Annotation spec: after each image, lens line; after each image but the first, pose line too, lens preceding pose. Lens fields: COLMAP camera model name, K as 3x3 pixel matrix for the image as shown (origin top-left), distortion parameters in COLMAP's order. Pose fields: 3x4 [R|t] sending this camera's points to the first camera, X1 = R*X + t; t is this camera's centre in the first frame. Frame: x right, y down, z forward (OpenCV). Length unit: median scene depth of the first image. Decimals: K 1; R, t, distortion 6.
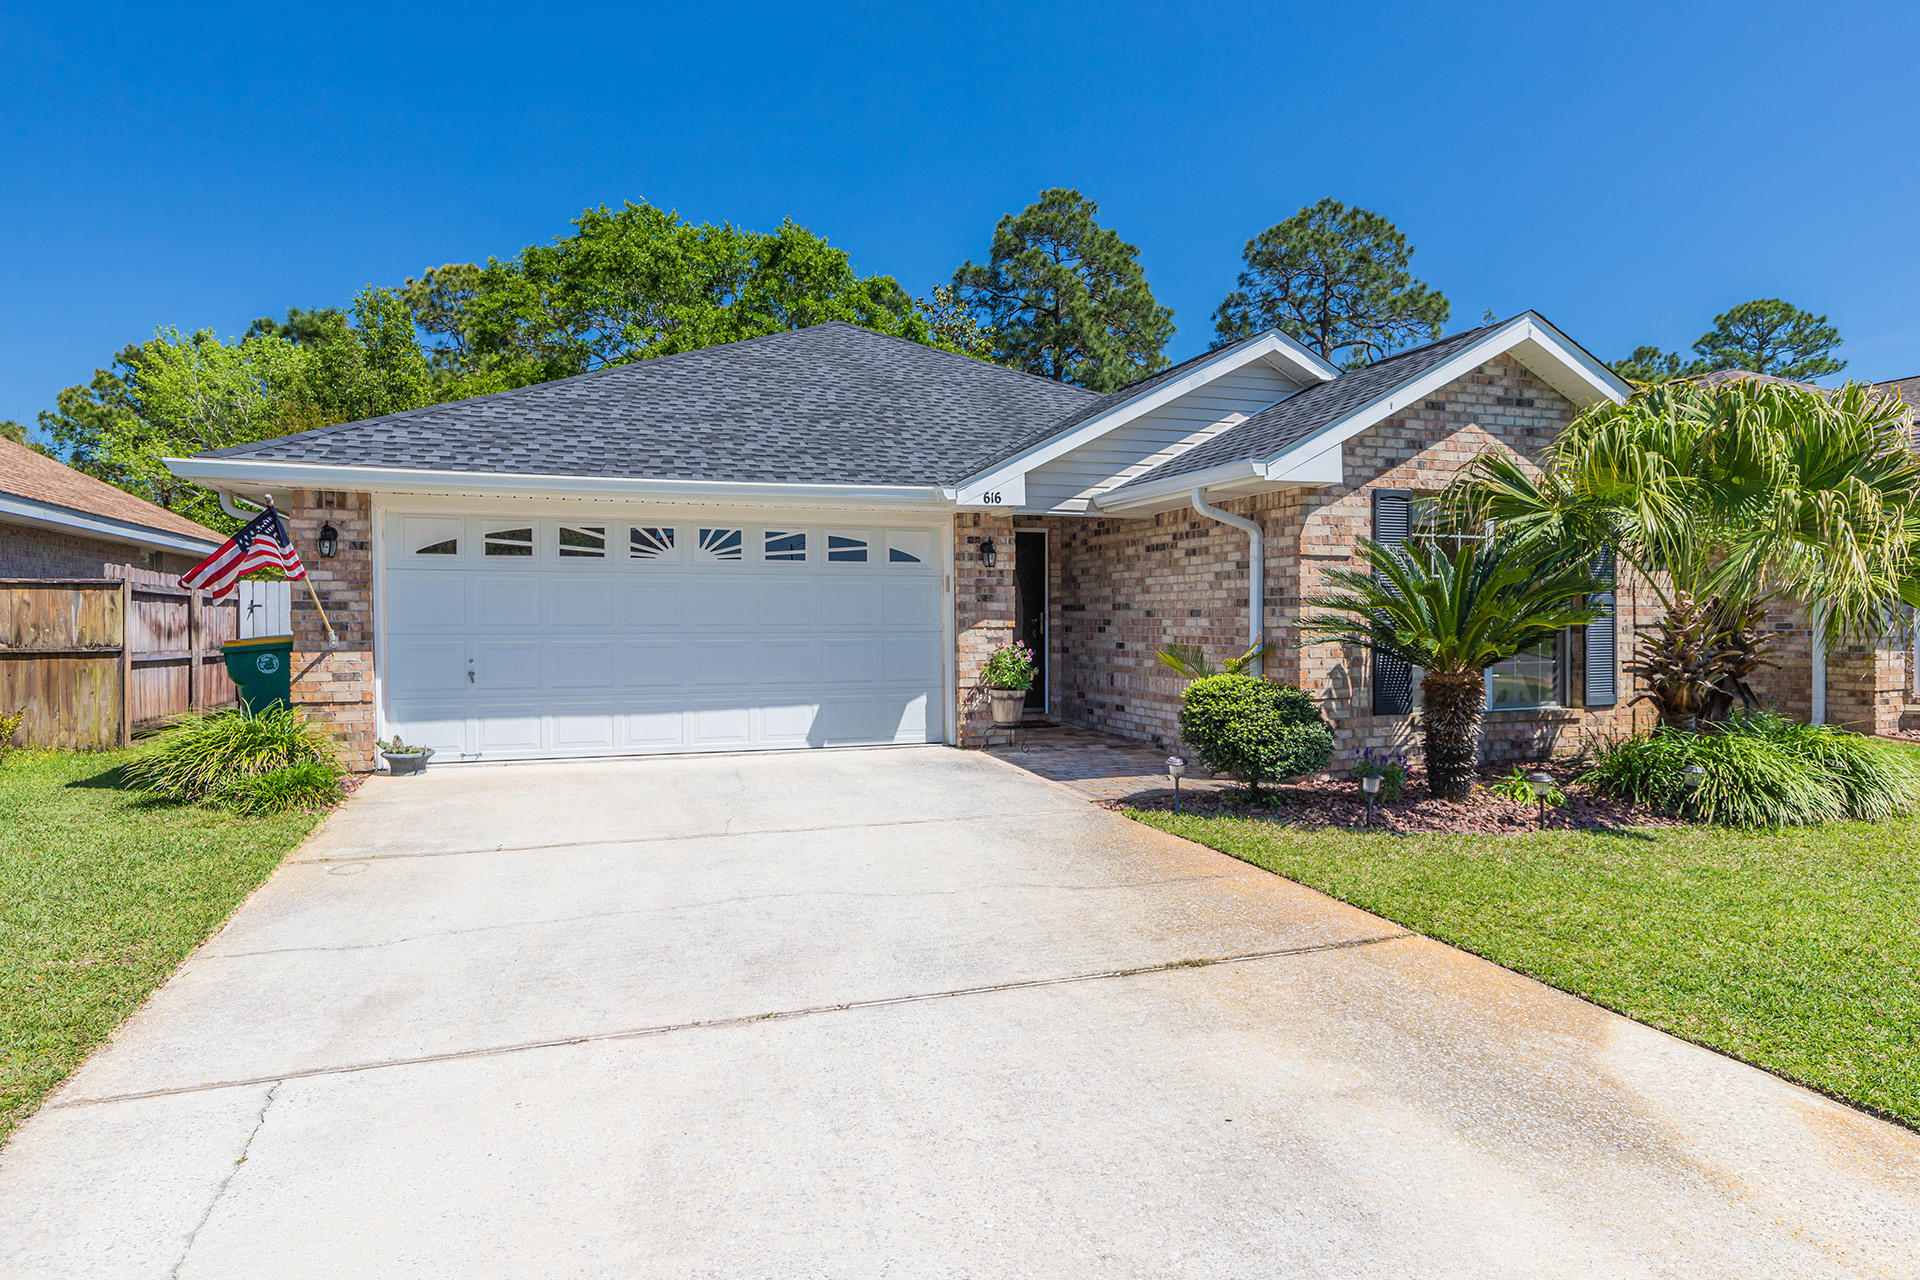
lens RADIAL K [[1163.9, 0, 1001.5], [0, 1163.9, 655.9], [0, 0, 1]] dist [-0.004649, -0.002672]
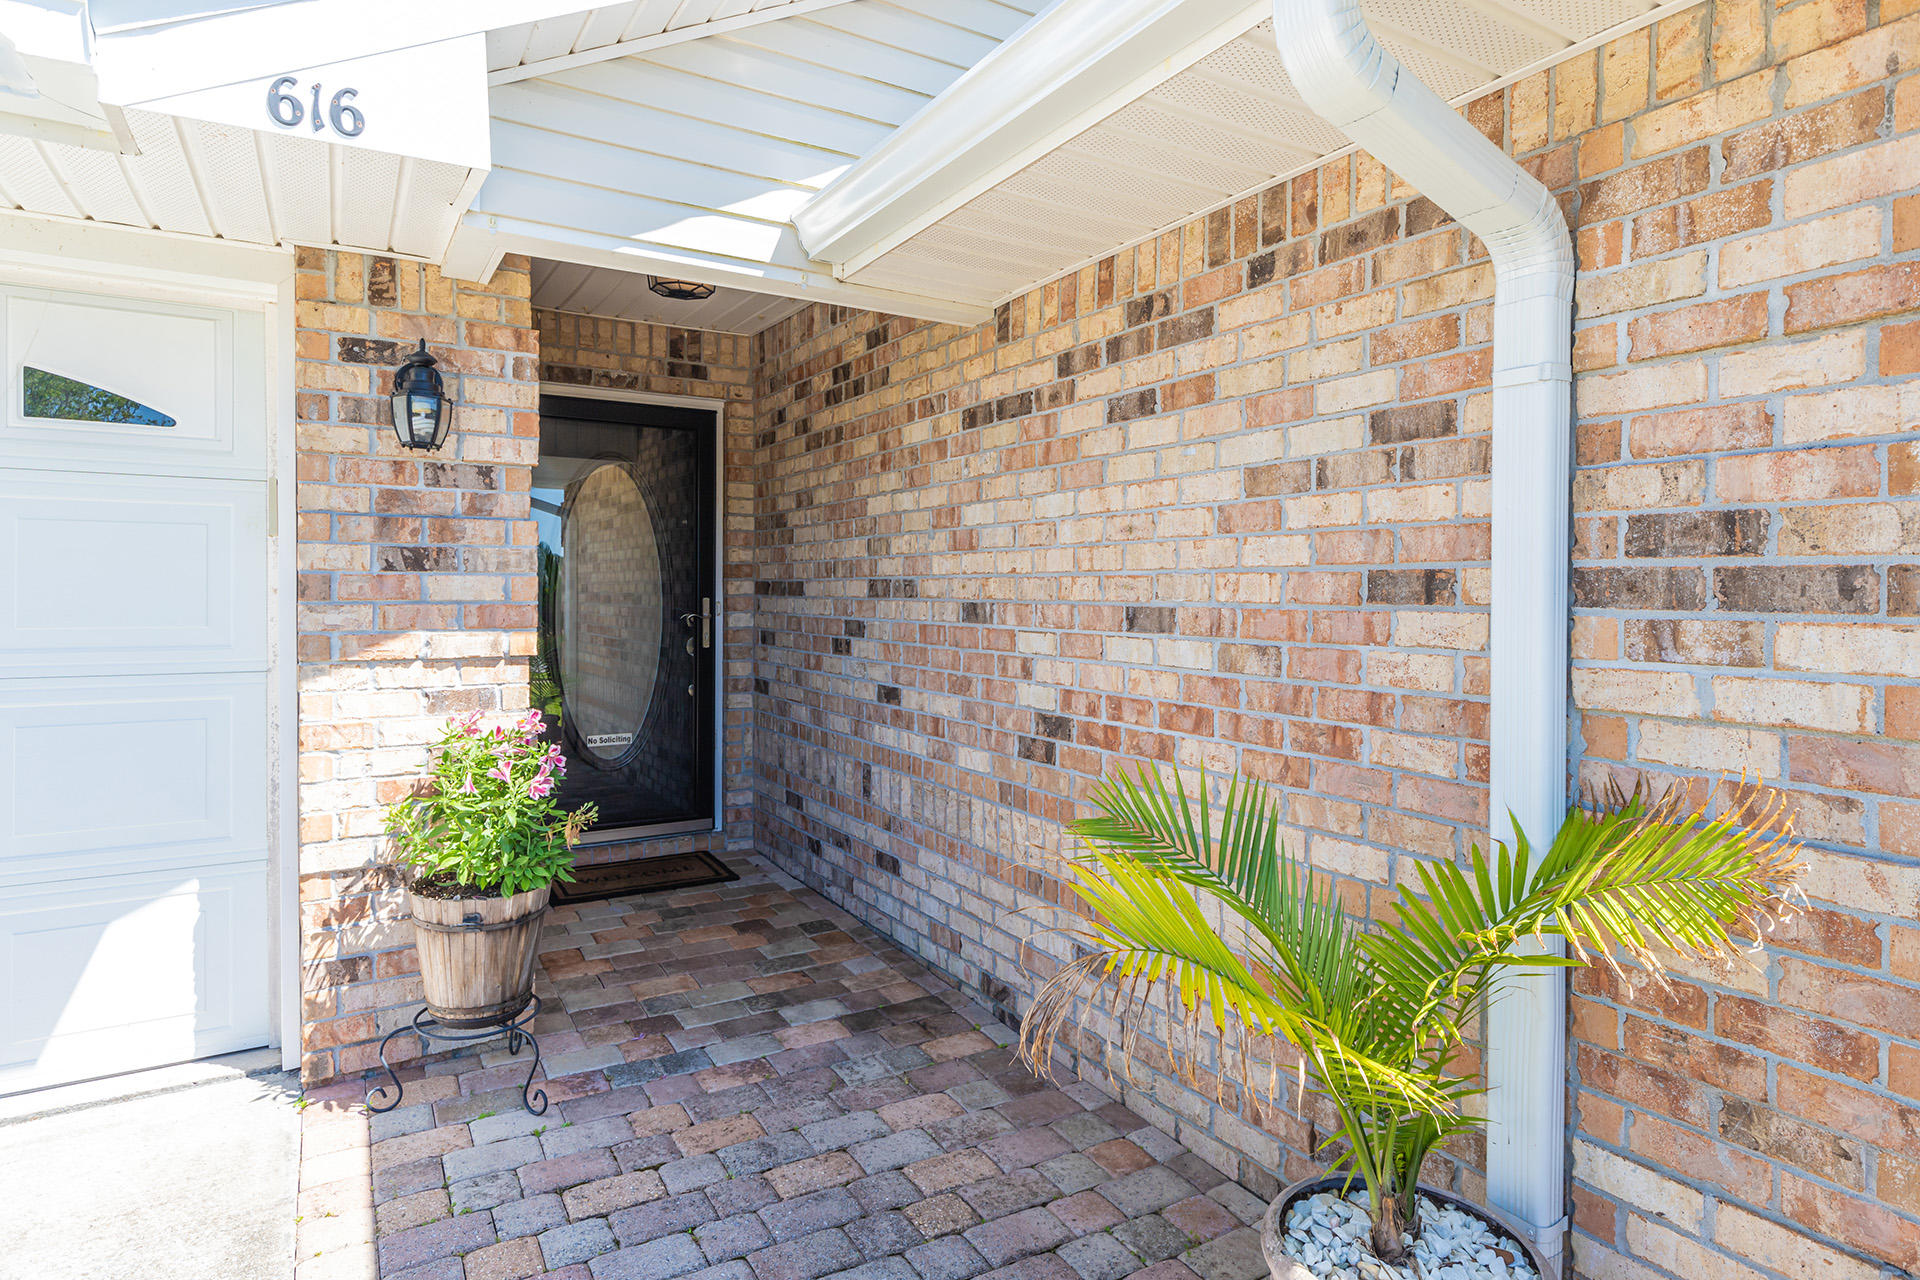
lens RADIAL K [[1102.2, 0, 1013.8], [0, 1102.2, 602.9], [0, 0, 1]] dist [0.009319, 0.001879]
pose [[0.978941, 0.005506, 0.204070, 0.075680], [-0.001475, 0.999801, -0.019904, -0.033593], [-0.204139, 0.019183, 0.978754, 0.708986]]
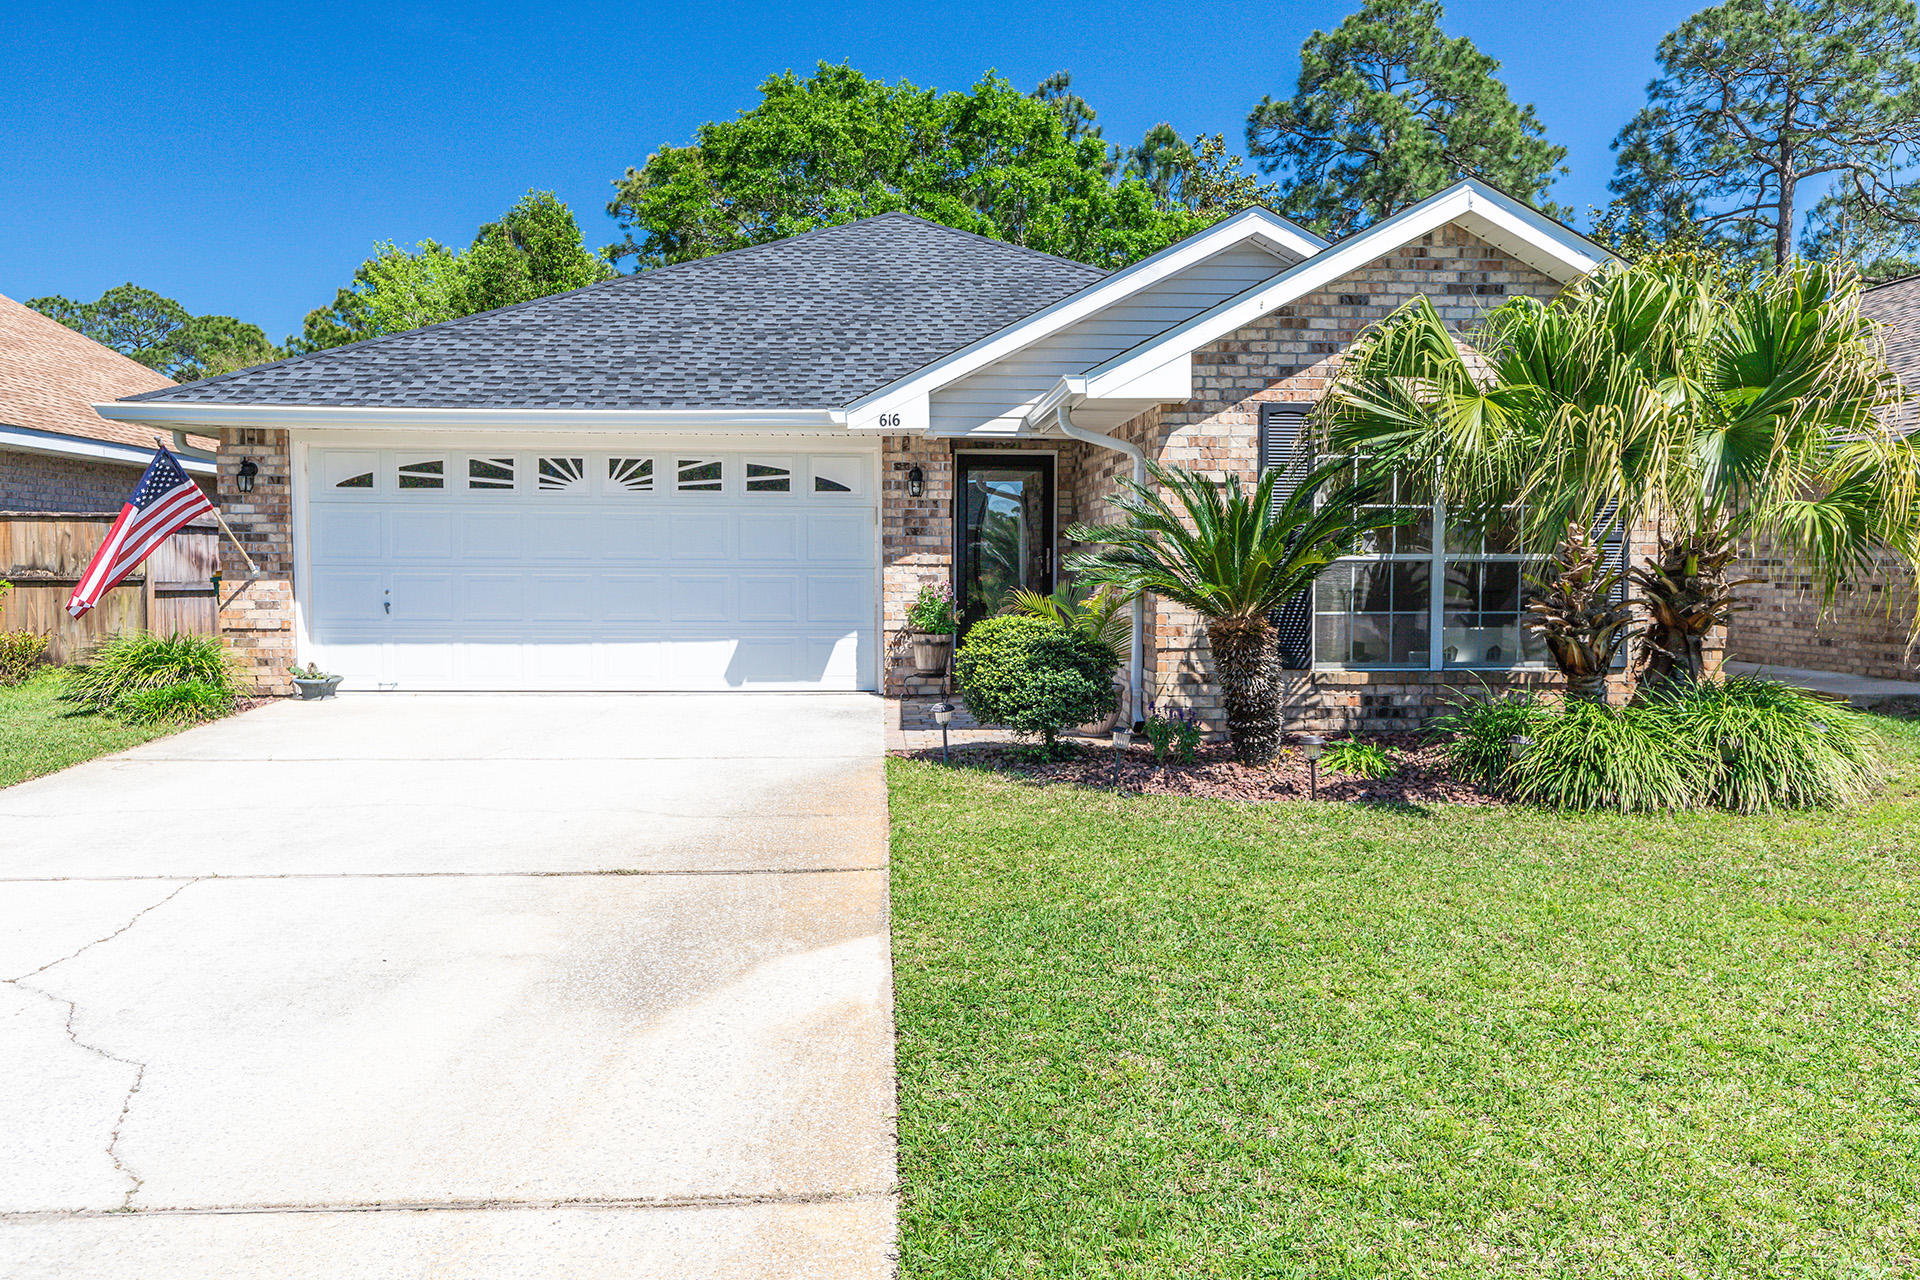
lens RADIAL K [[1489.8, 0, 964.3], [0, 1489.8, 656.4], [0, 0, 1]] dist [-0.000682, -0.001034]
pose [[0.955999, 0.026164, -0.292202, 0.363983], [-0.016228, 0.999206, 0.036377, 0.004378], [0.292922, -0.030034, 0.955664, -0.090513]]
